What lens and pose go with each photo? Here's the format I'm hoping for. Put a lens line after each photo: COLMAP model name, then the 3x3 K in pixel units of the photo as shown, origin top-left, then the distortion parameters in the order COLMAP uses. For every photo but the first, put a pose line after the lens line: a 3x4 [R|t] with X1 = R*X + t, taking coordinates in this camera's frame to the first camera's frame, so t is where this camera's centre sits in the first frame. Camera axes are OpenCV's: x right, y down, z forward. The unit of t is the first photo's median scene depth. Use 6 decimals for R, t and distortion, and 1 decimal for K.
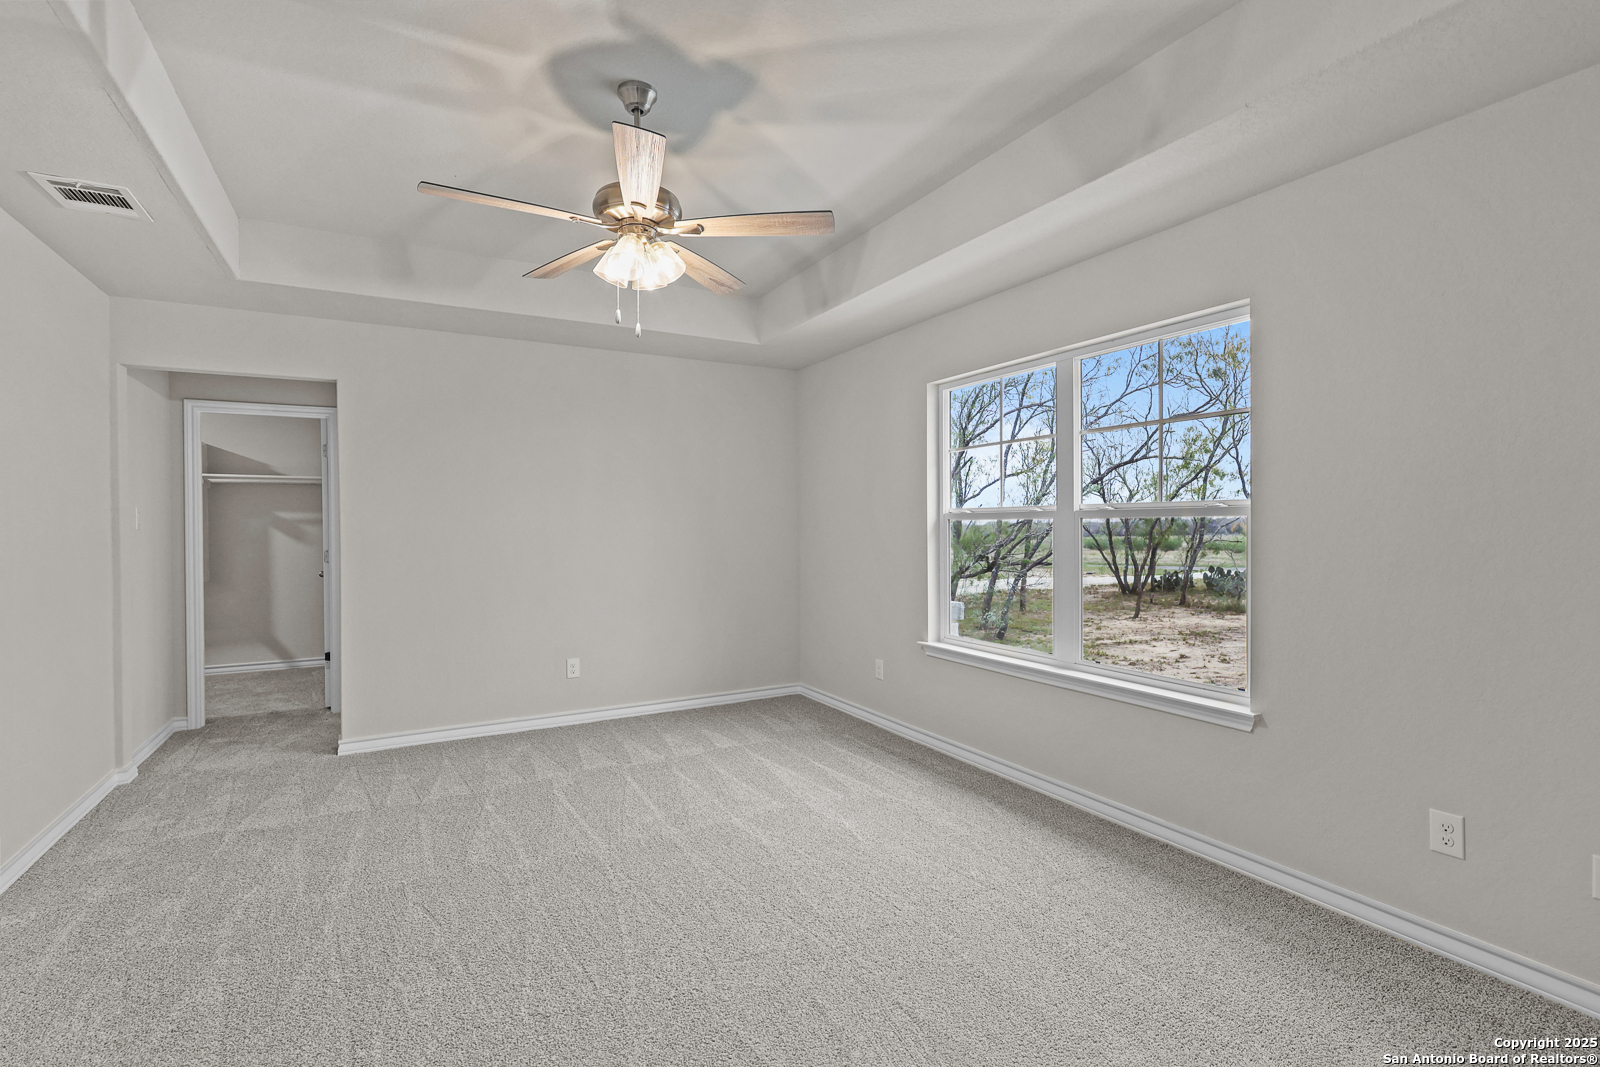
lens RADIAL K [[733.6, 0, 796.2], [0, 733.6, 535.1], [0, 0, 1]] dist [-0.001585, -0.000081]
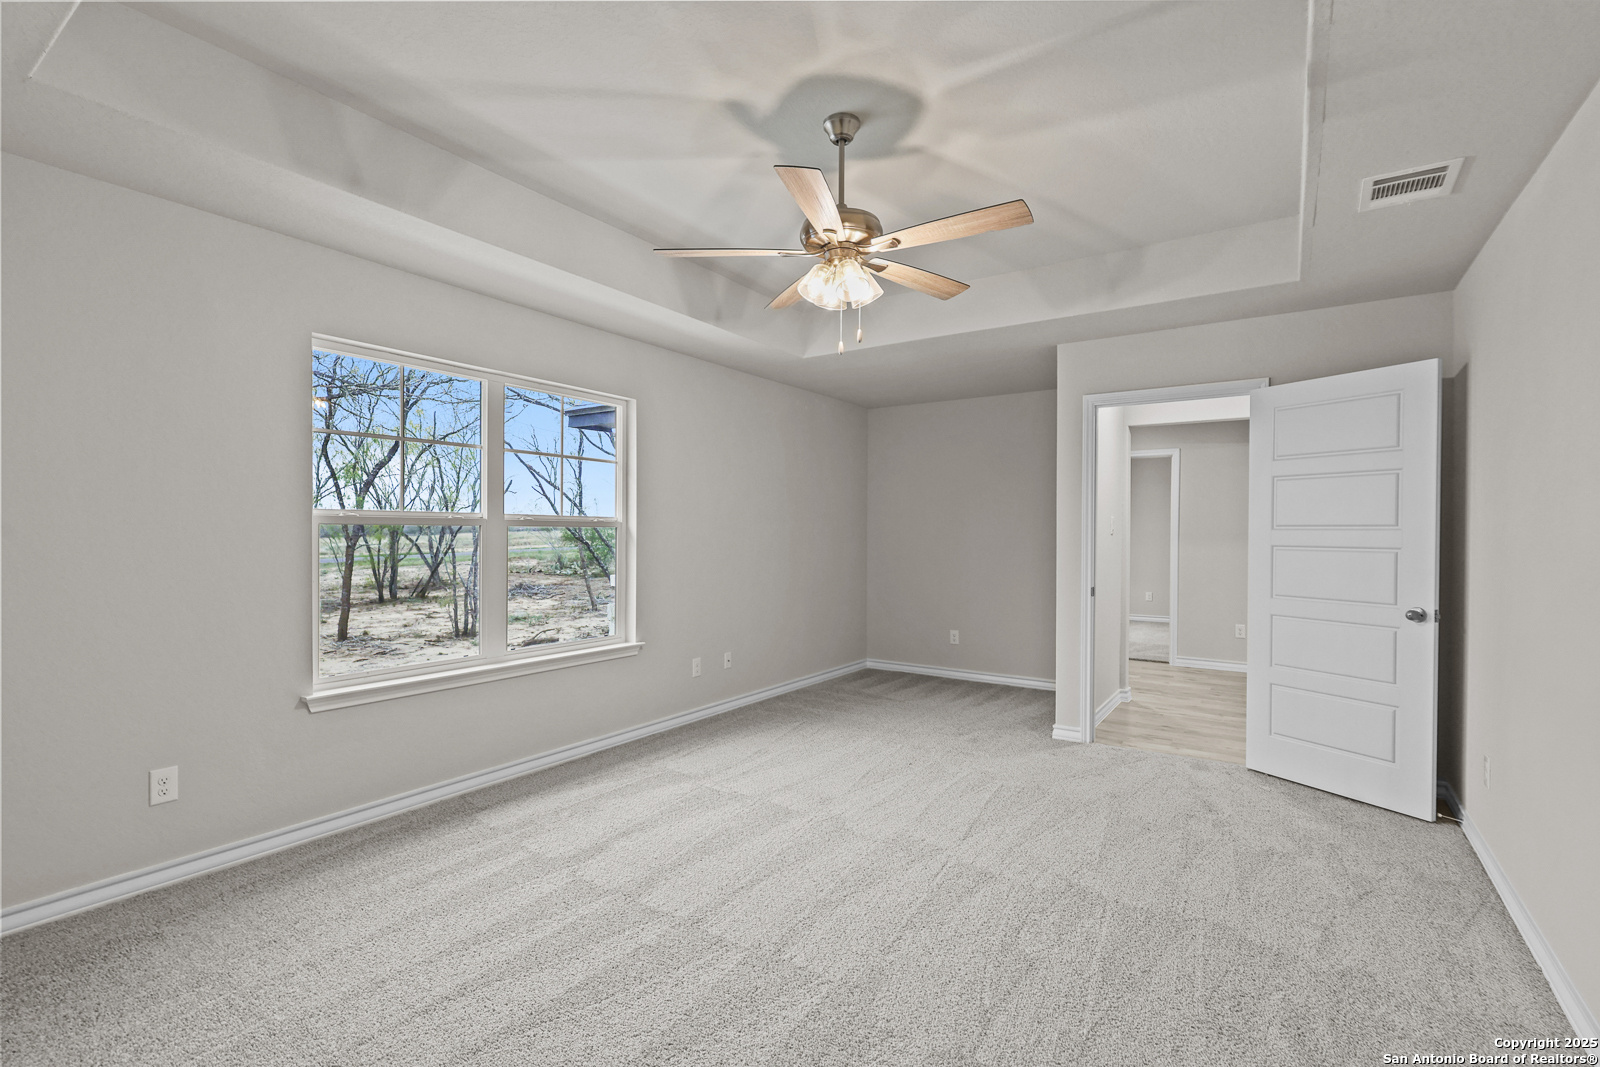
lens RADIAL K [[733.6, 0, 796.2], [0, 733.6, 535.1], [0, 0, 1]] dist [-0.001585, -0.000081]
pose [[-0.456751, -0.008680, 0.889552, -1.050328], [0.006411, 0.999894, 0.013049, -0.029701], [-0.889572, 0.011663, -0.456647, 1.444873]]
